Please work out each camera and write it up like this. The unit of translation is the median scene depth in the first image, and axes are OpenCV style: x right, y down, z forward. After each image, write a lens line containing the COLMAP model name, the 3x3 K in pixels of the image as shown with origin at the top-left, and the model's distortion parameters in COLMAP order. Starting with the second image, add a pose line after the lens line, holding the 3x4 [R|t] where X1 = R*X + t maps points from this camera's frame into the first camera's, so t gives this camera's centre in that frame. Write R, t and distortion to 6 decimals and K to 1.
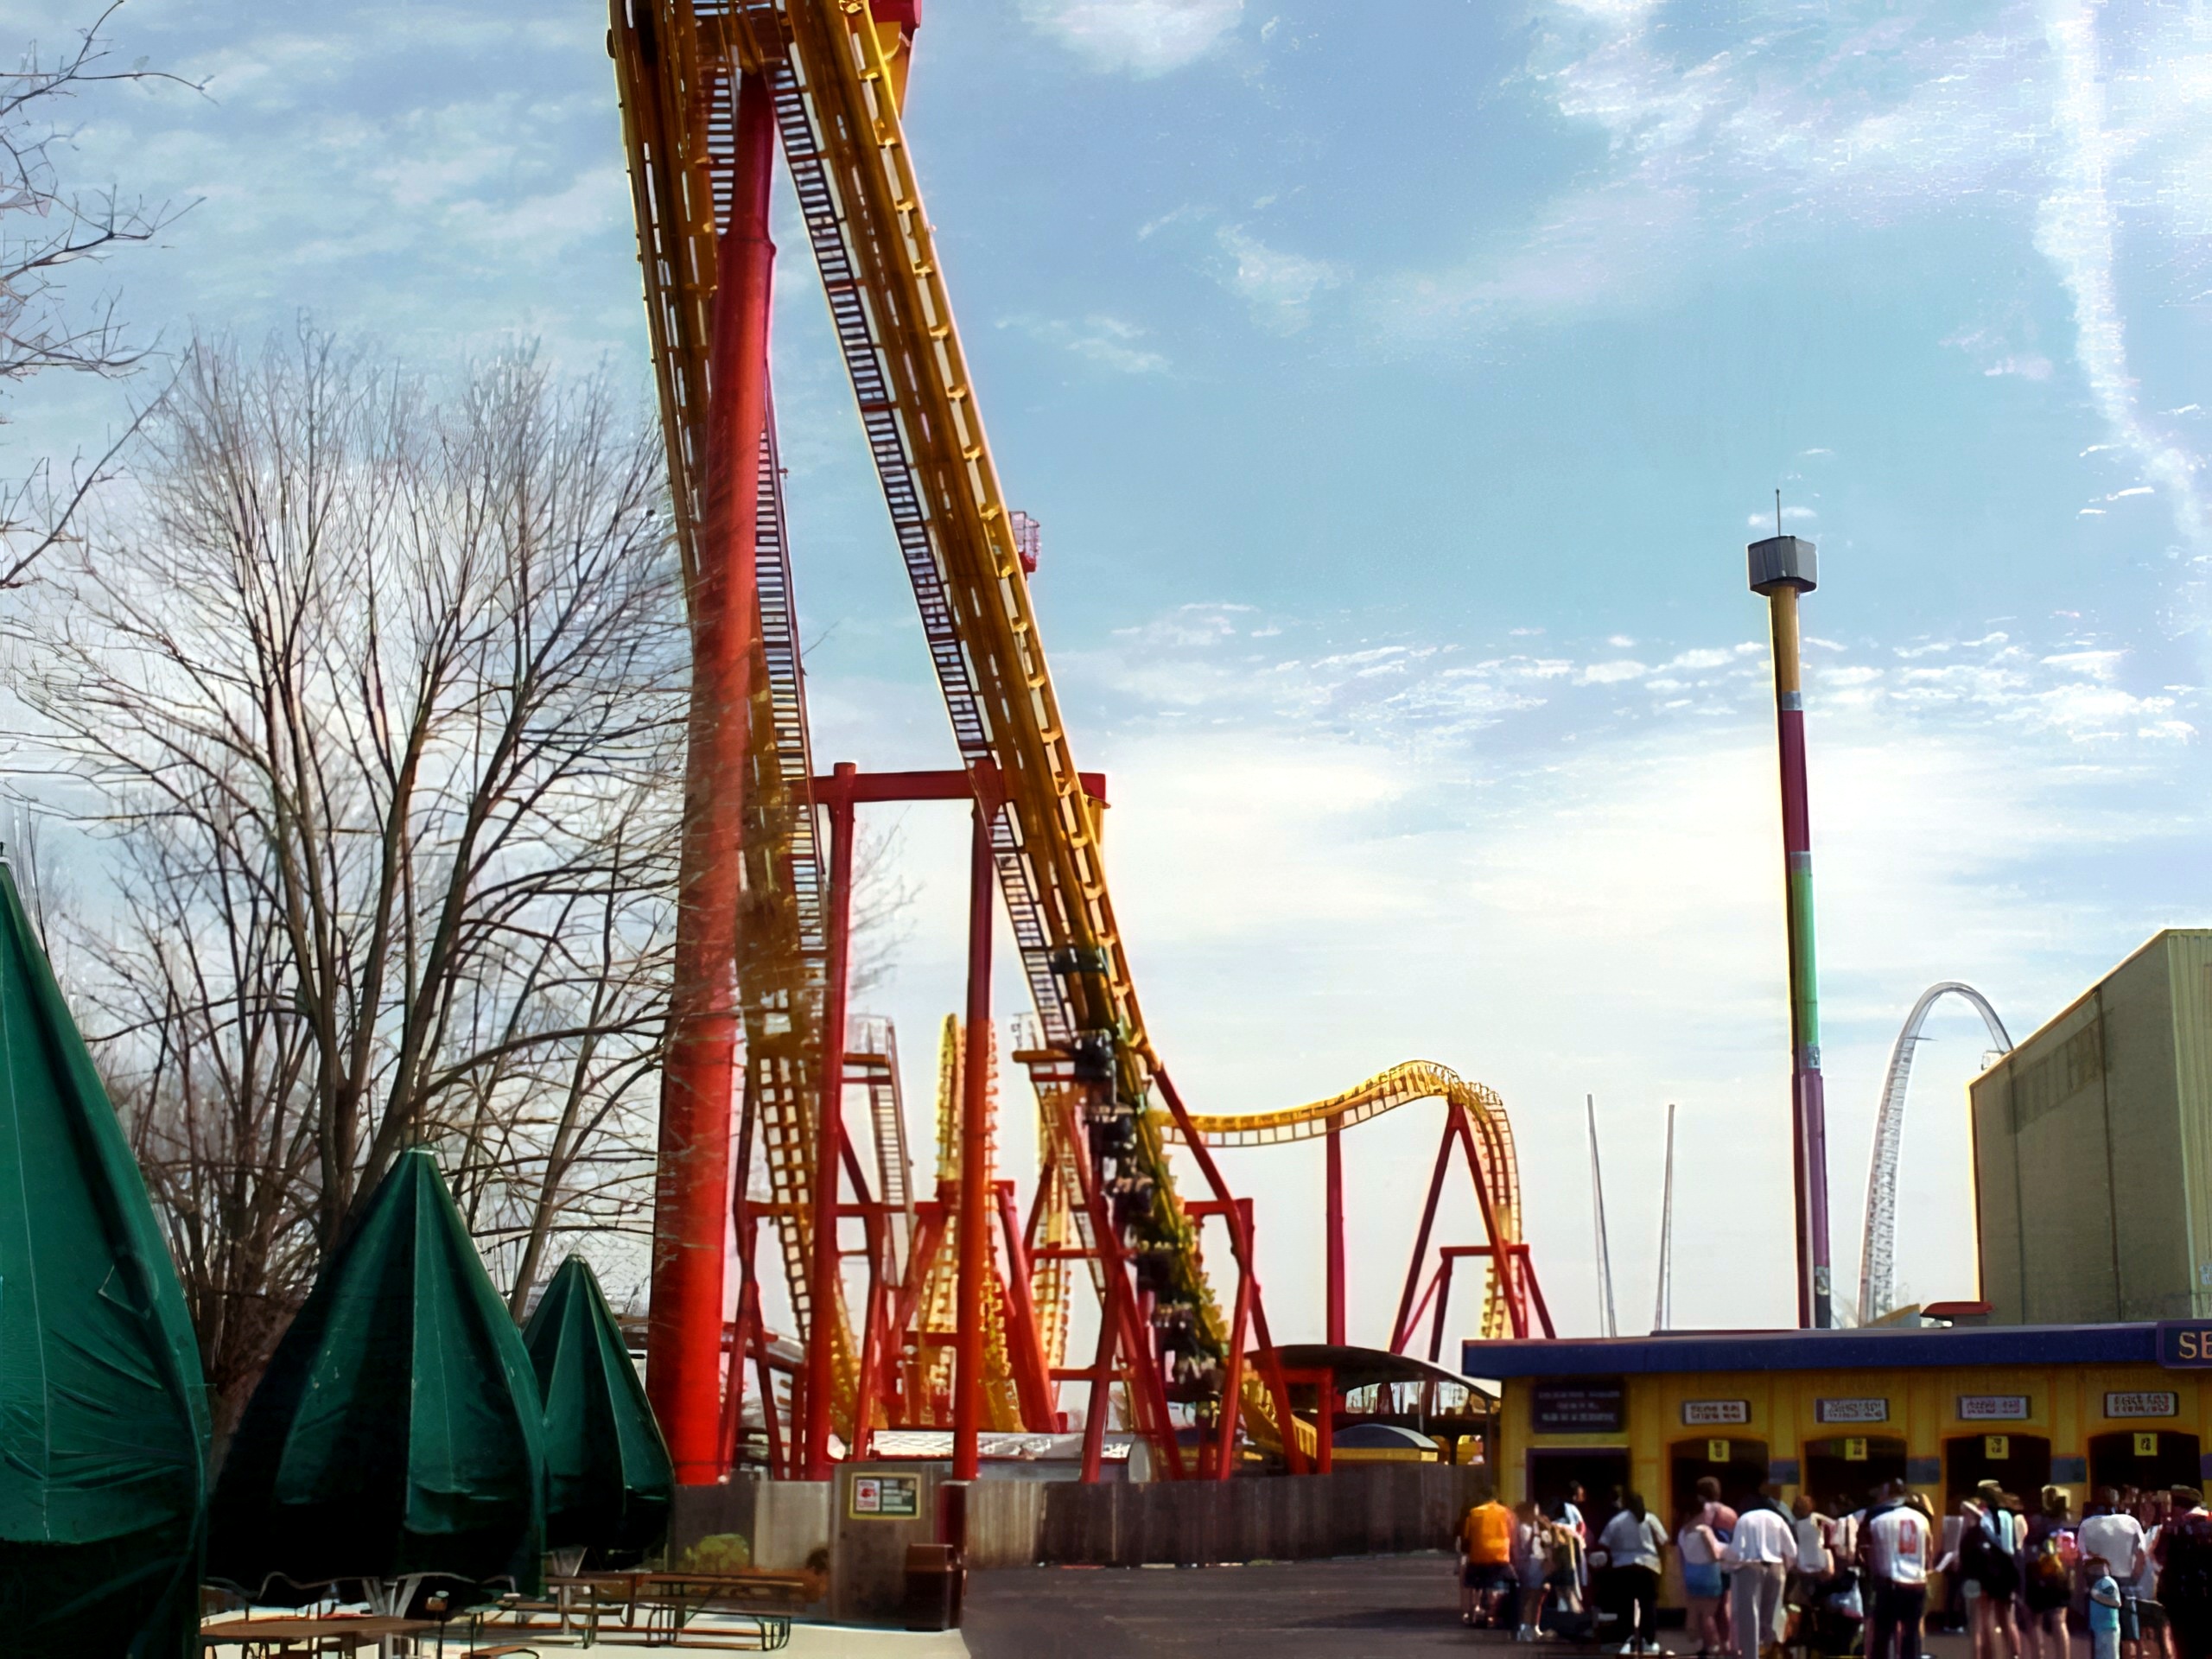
lens RADIAL K [[2836.5, 0, 1106.0], [0, 2836.5, 829.5], [0, 0, 1]] dist [-0.220560, 0.274000]
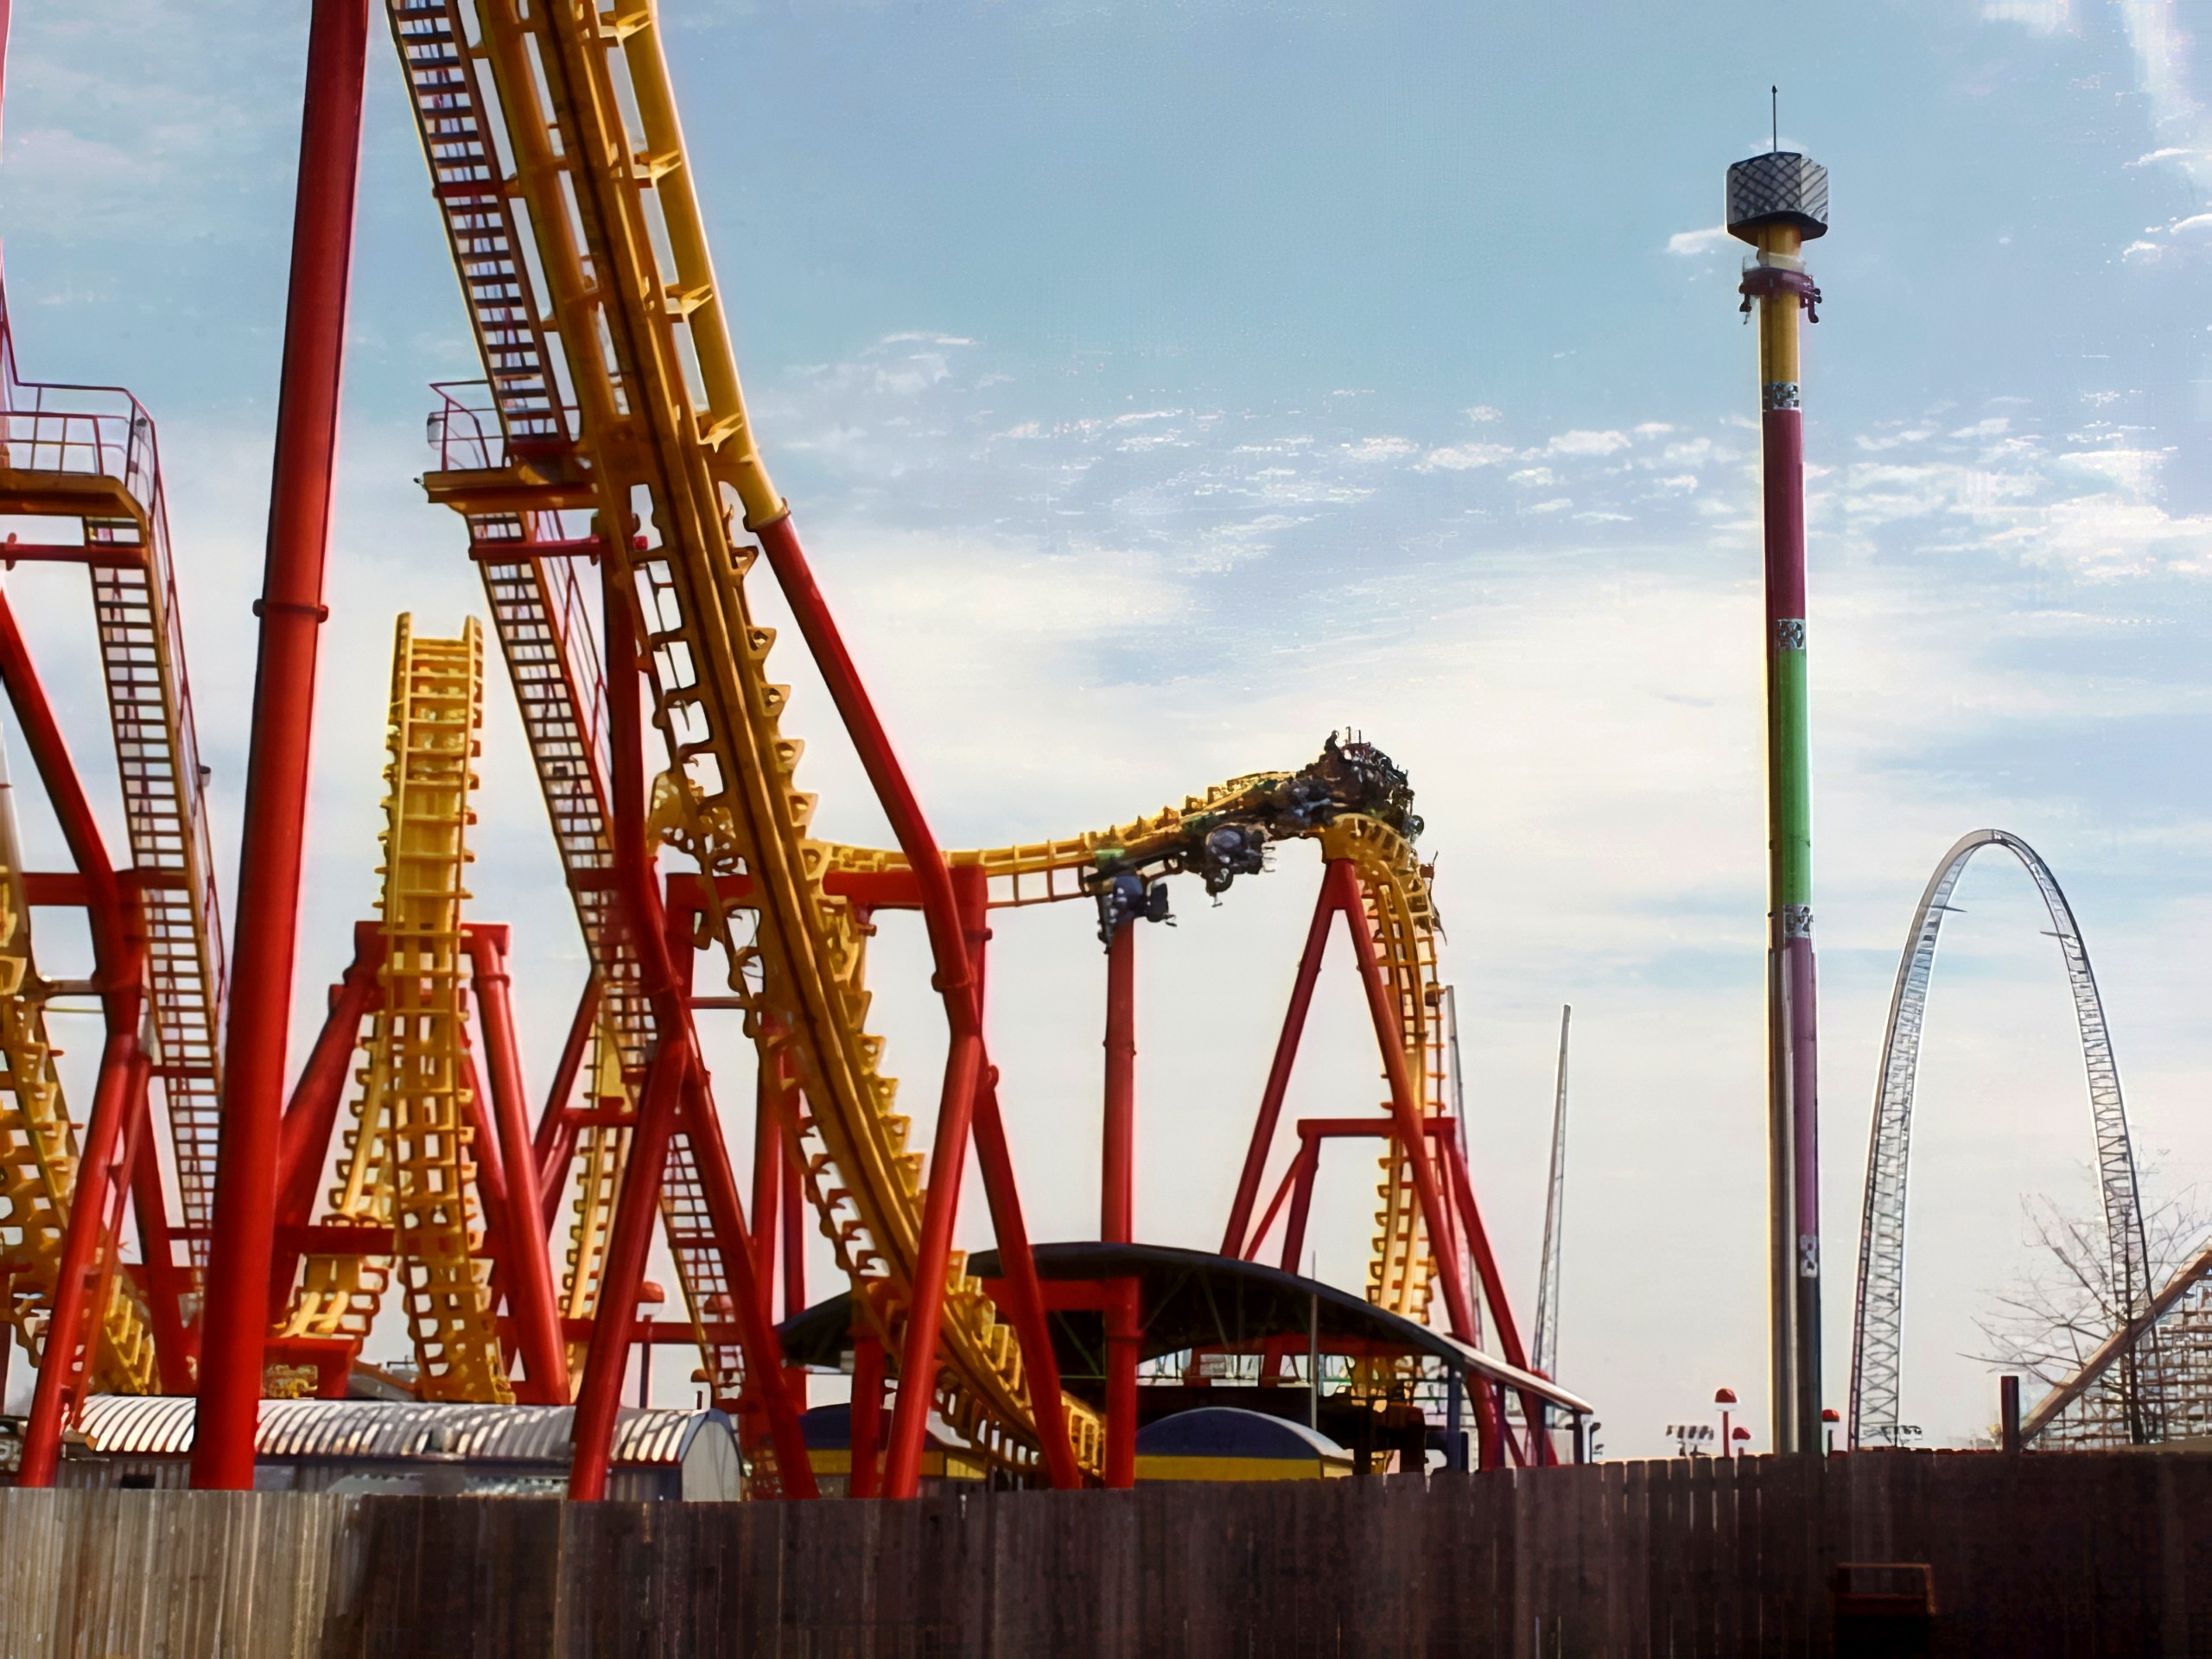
lens RADIAL K [[3540.9, 0, 1144.8], [0, 3540.9, 830.6], [0, 0, 1]] dist [-0.069703, 0.508126]
pose [[0.994202, 0.030822, 0.103014, 0.013892], [-0.033828, 0.999048, 0.027562, 0.076658], [-0.102066, -0.030887, 0.994298, 0.318473]]
